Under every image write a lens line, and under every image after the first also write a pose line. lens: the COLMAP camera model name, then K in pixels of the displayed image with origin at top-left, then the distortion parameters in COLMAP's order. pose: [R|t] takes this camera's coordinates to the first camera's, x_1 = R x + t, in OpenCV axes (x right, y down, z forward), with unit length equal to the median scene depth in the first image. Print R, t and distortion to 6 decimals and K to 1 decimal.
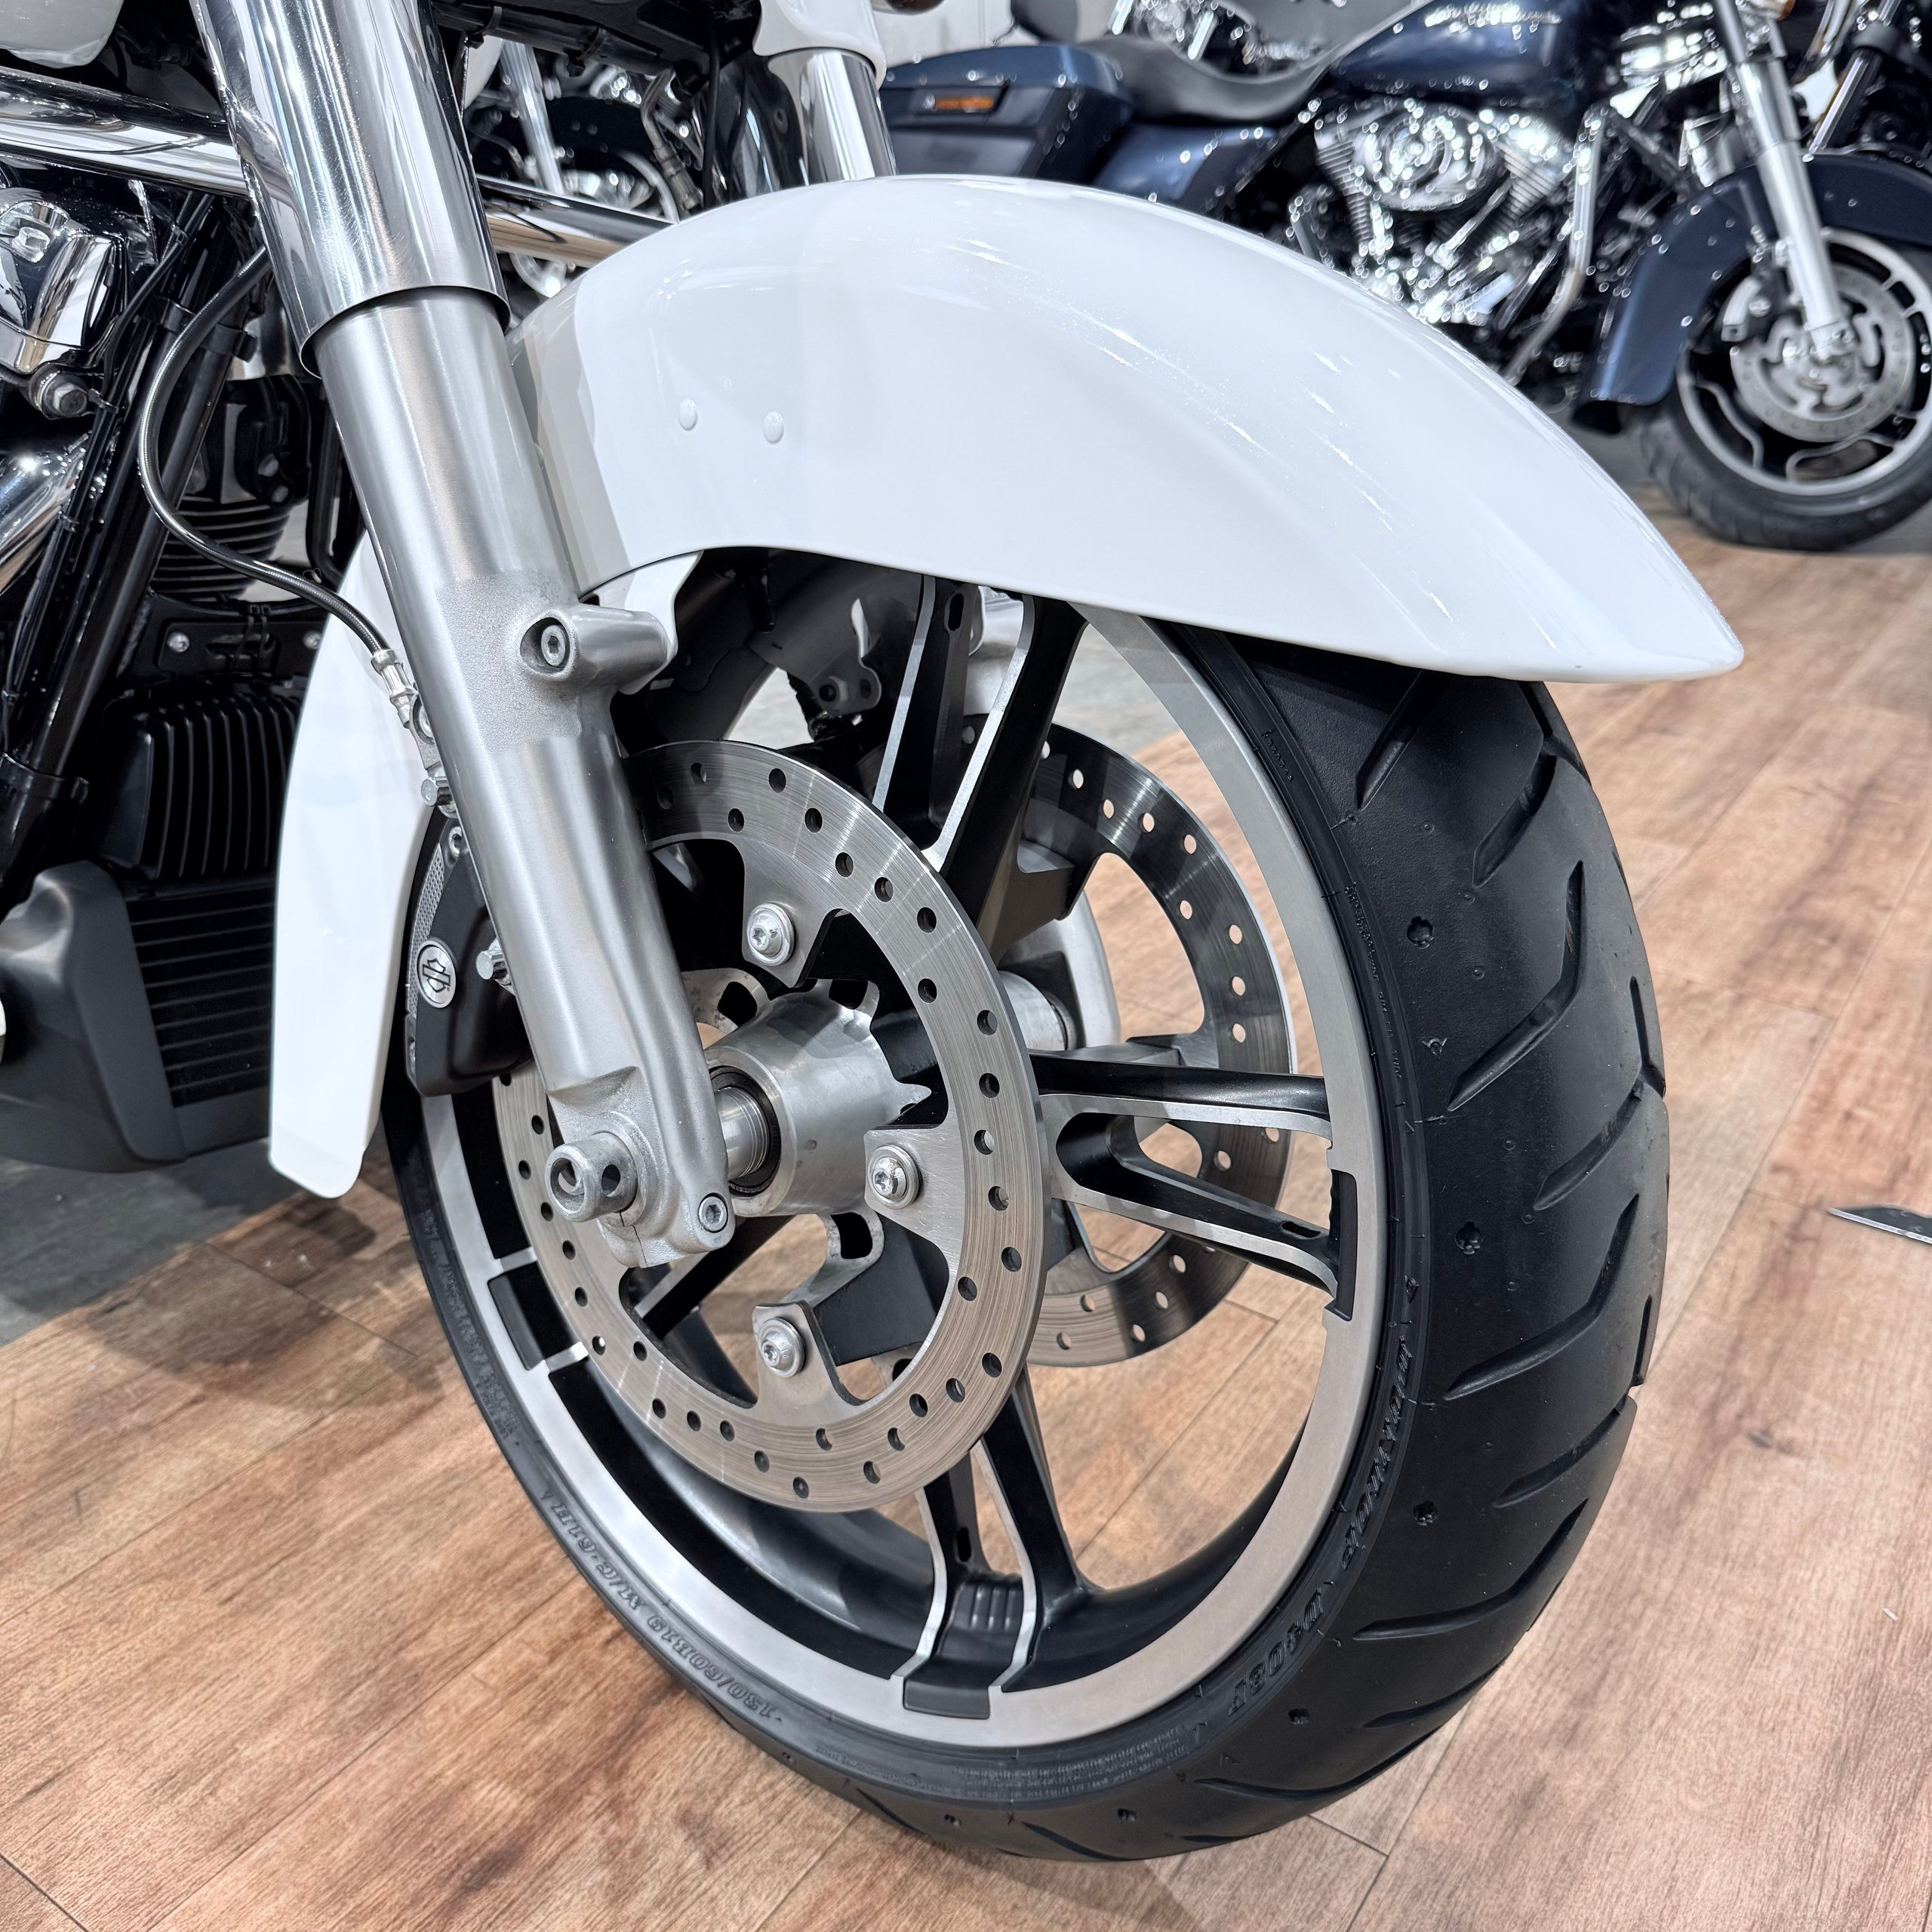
lens RADIAL K [[1834.5, 0, 946.9], [0, 1834.5, 968.5], [0, 0, 1]] dist [0.104786, -0.219352]
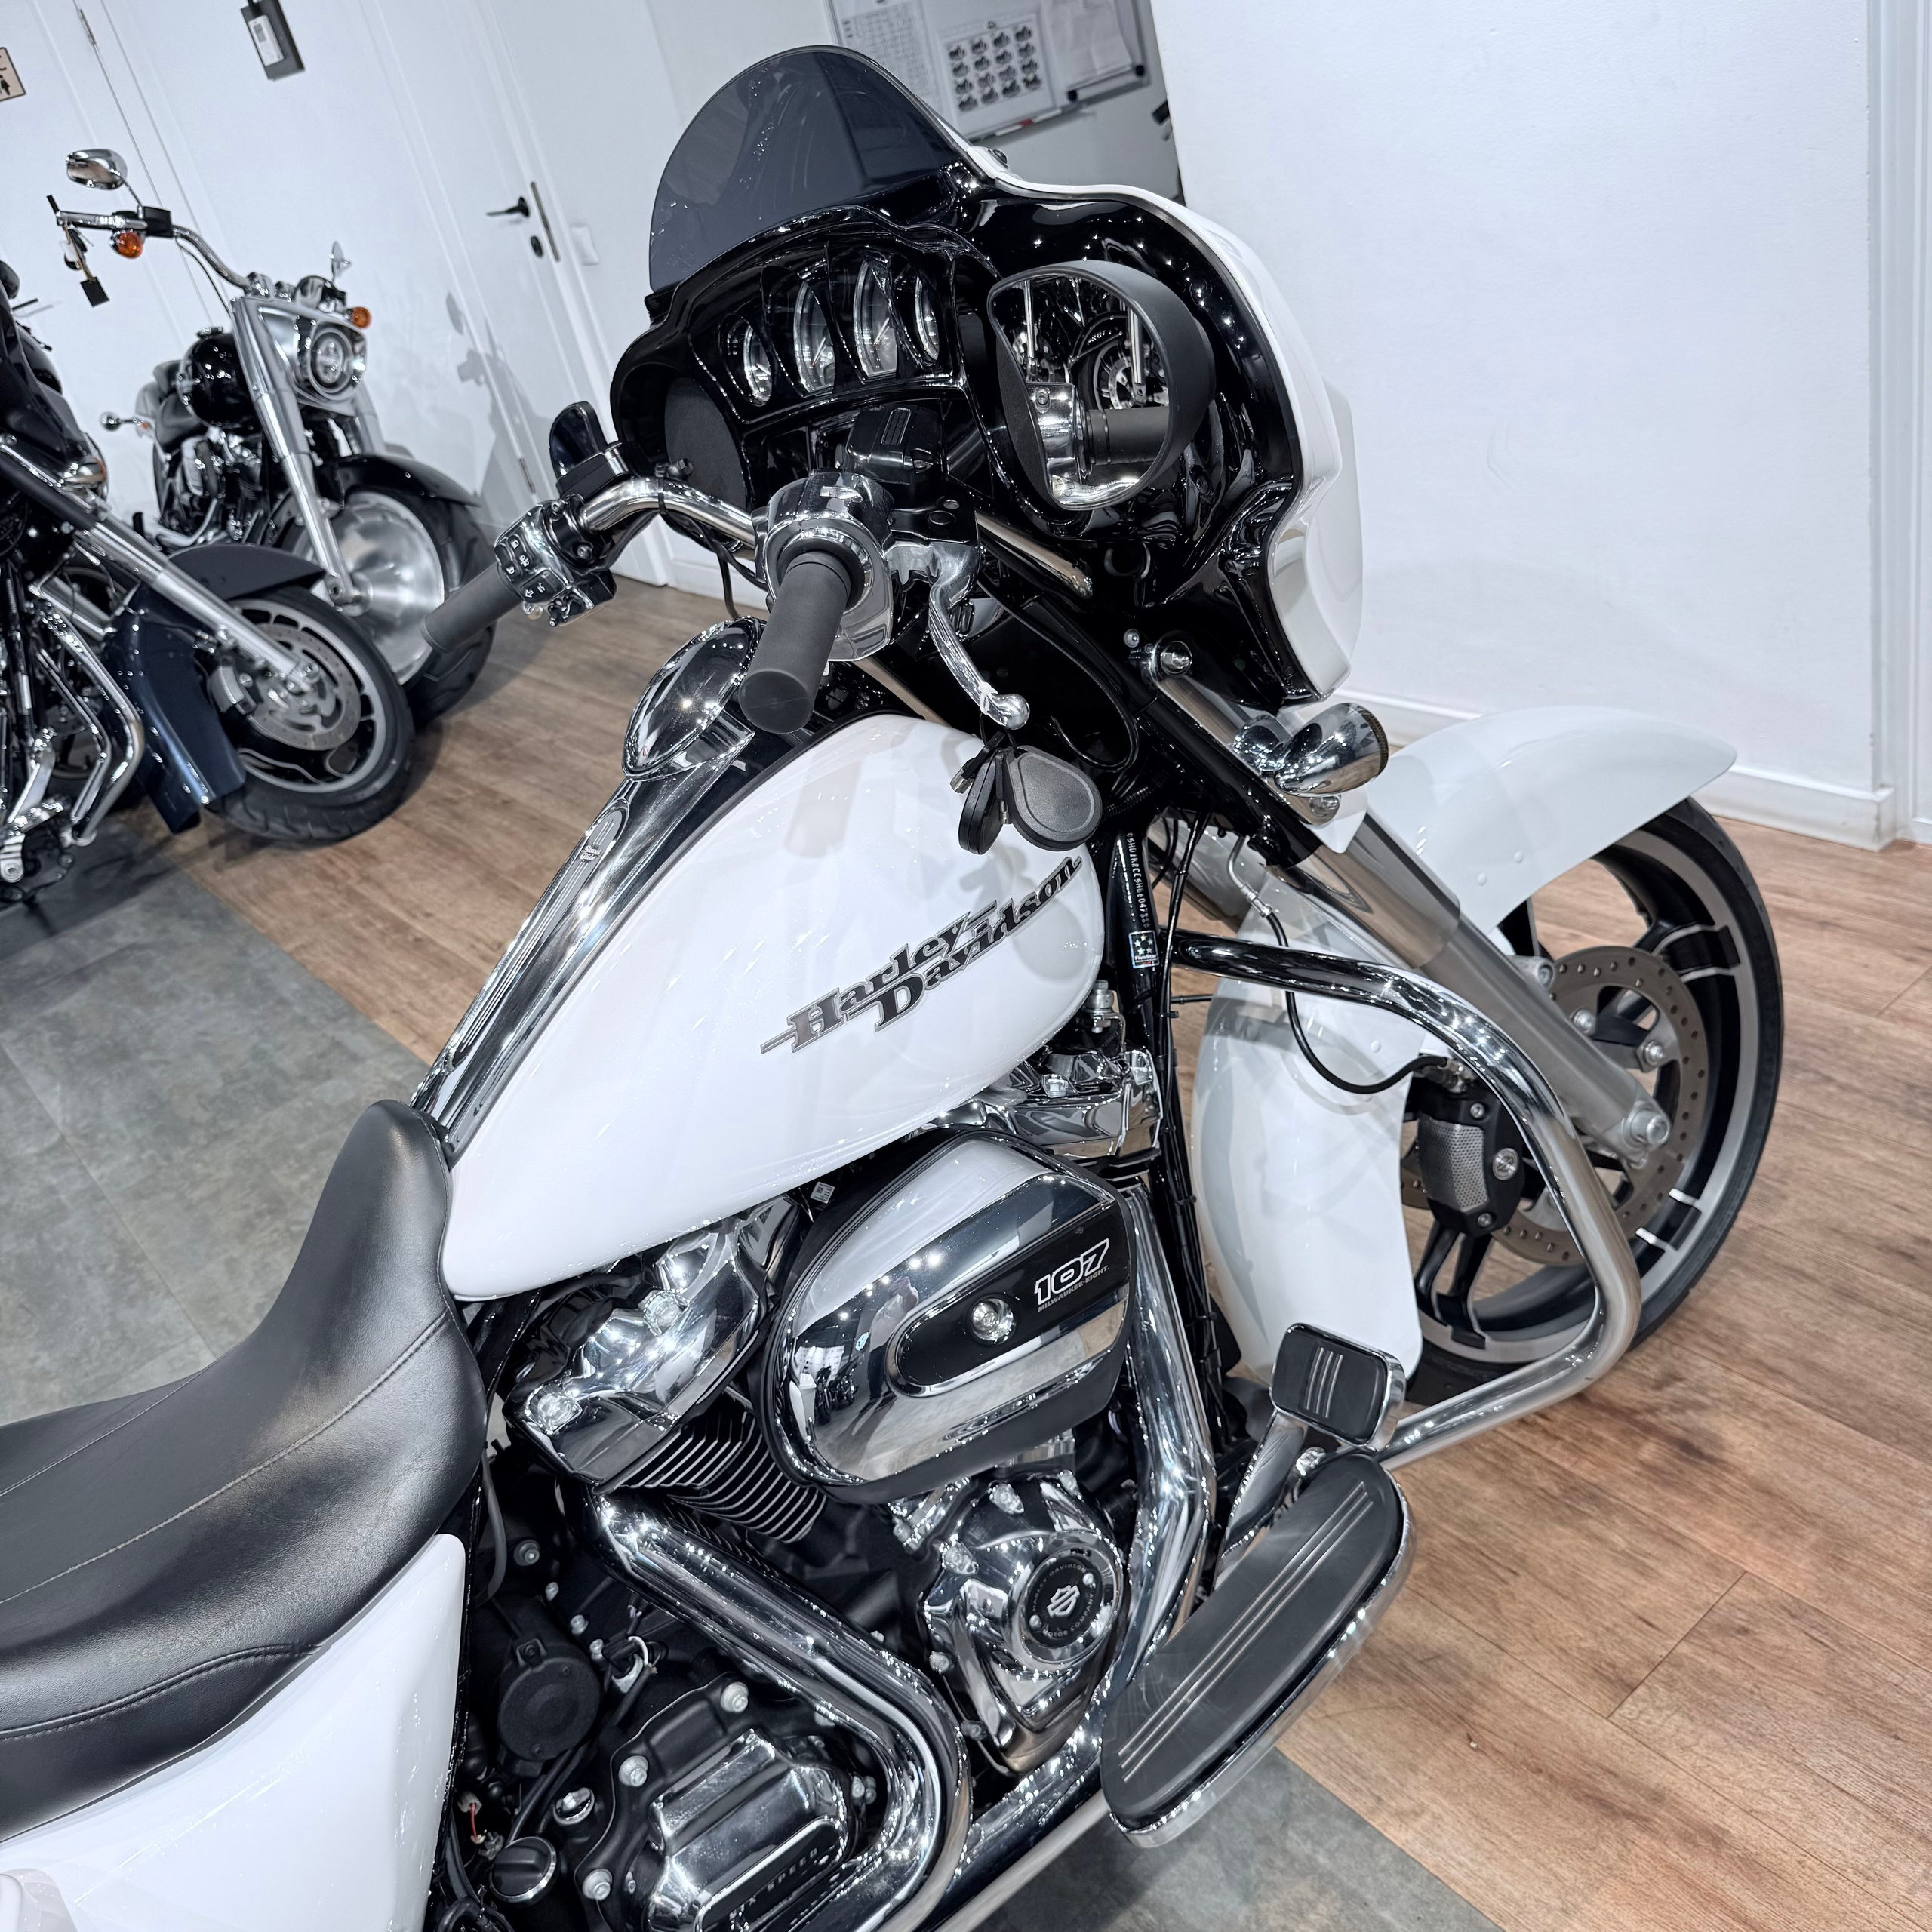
lens RADIAL K [[1831.9, 0, 957.2], [0, 1831.9, 951.1], [0, 0, 1]] dist [0.053865, -0.102490]
pose [[0.290480, -0.552052, 0.781576, -1.823897], [0.616810, 0.732480, 0.288131, -1.083015], [-0.731551, 0.398387, 0.553281, 0.177354]]
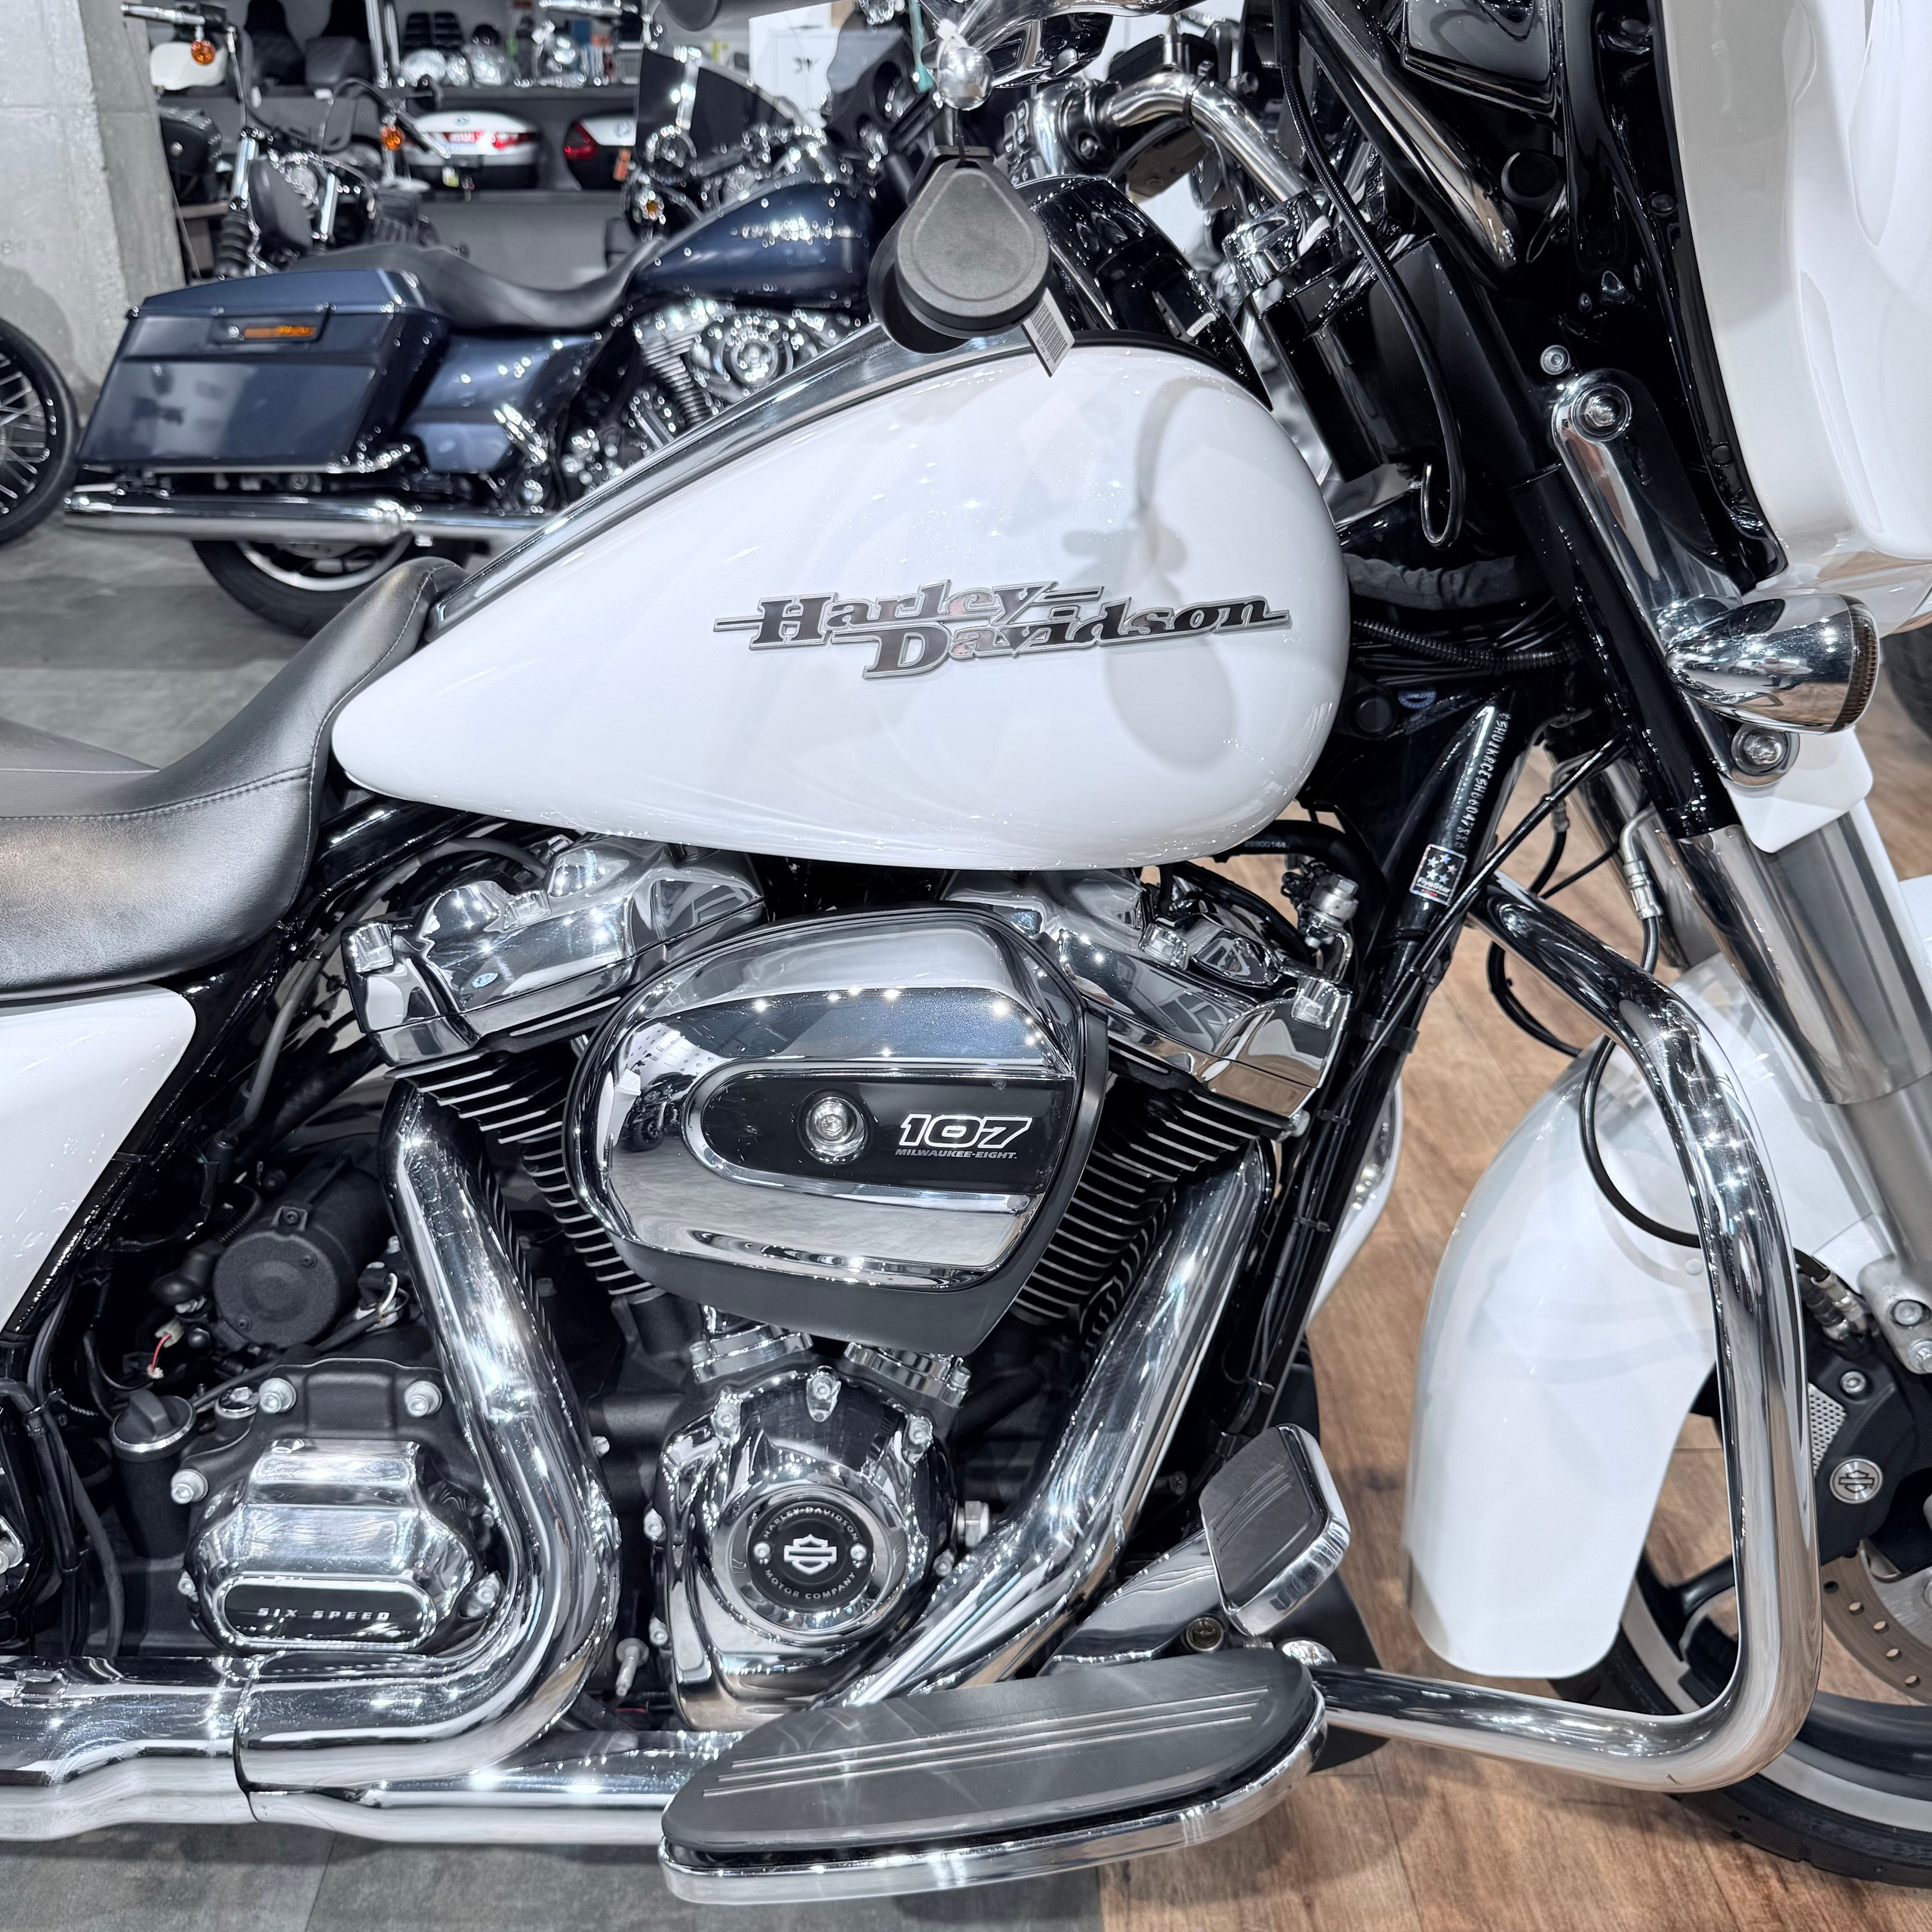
lens RADIAL K [[1824.9, 0, 942.6], [0, 1824.9, 967.6], [0, 0, 1]] dist [0.044047, -0.083895]
pose [[0.814471, -0.263452, 0.516943, -1.301430], [0.263220, 0.961782, 0.075439, -0.583543], [-0.517061, 0.074627, 0.852689, 0.161767]]
